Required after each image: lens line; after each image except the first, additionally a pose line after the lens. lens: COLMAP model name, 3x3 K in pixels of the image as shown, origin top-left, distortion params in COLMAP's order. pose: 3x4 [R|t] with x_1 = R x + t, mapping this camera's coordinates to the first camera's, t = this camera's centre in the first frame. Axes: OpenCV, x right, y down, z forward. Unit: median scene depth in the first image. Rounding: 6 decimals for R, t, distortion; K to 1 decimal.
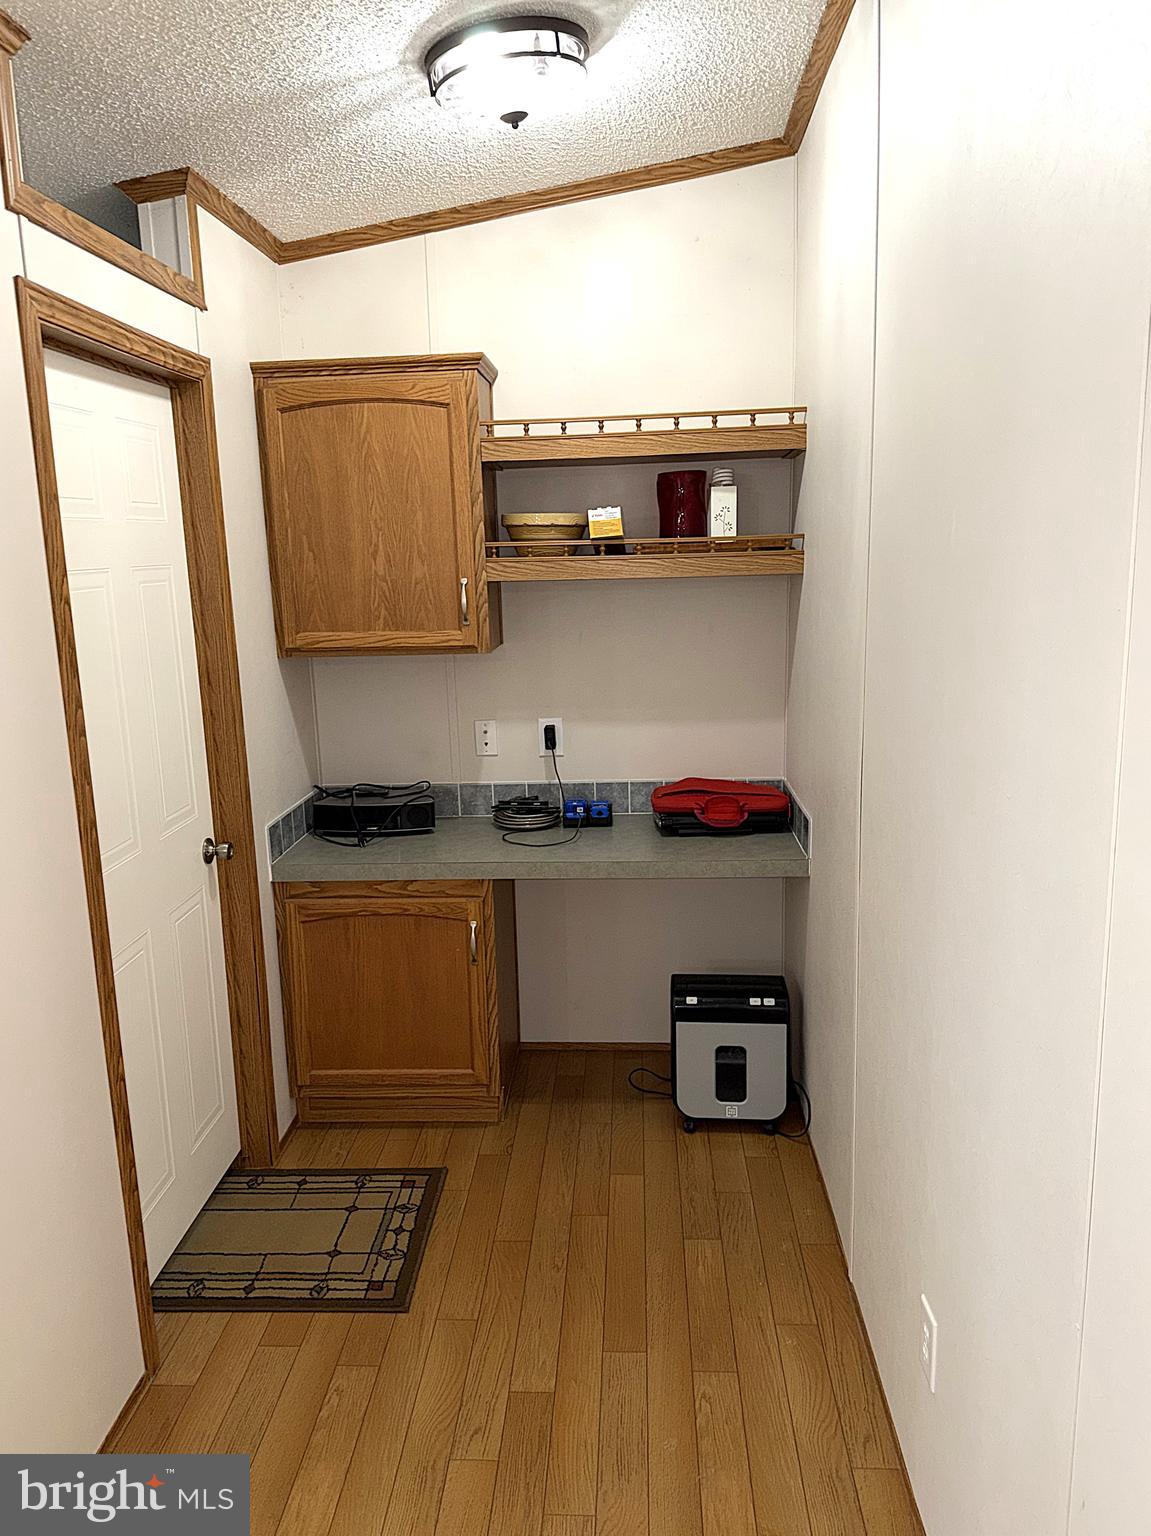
lens RADIAL K [[1092.1, 0, 580.4], [0, 1092.1, 771.0], [0, 0, 1]] dist [0.028664, -0.059020]
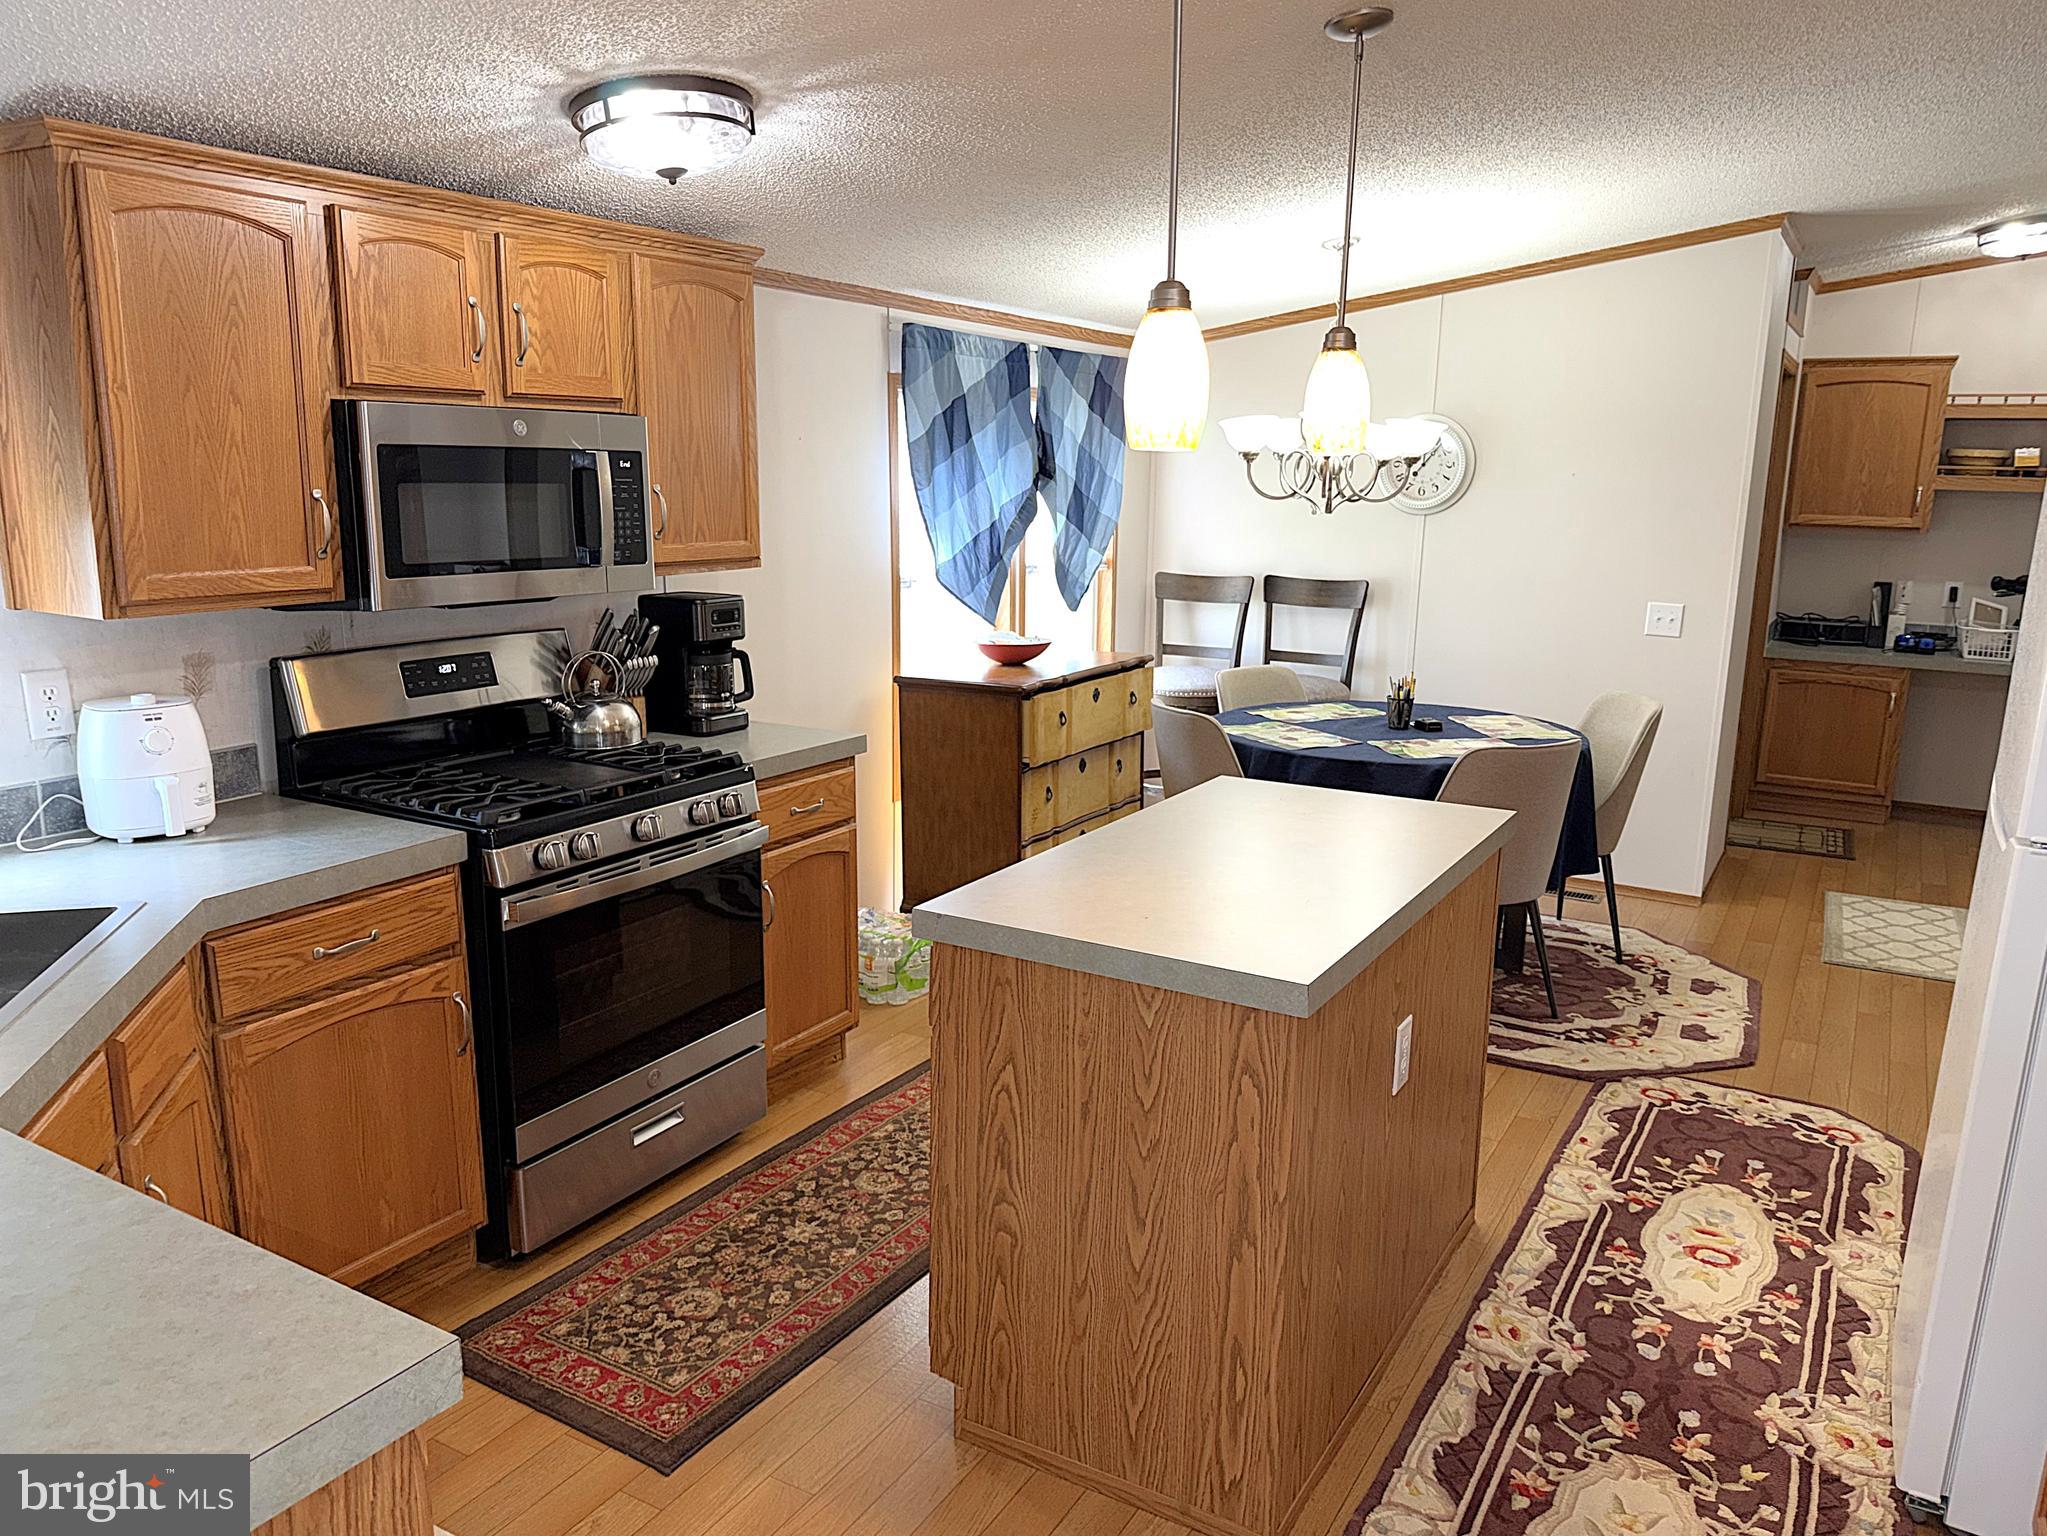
lens RADIAL K [[1455.4, 0, 1014.0], [0, 1455.4, 782.6], [0, 0, 1]] dist [0.028664, -0.059020]
pose [[0.877560, 0.138463, -0.459039, -0.238152], [-0.128893, 0.990279, 0.052295, 0.334087], [0.461817, 0.013274, 0.886876, -1.611294]]
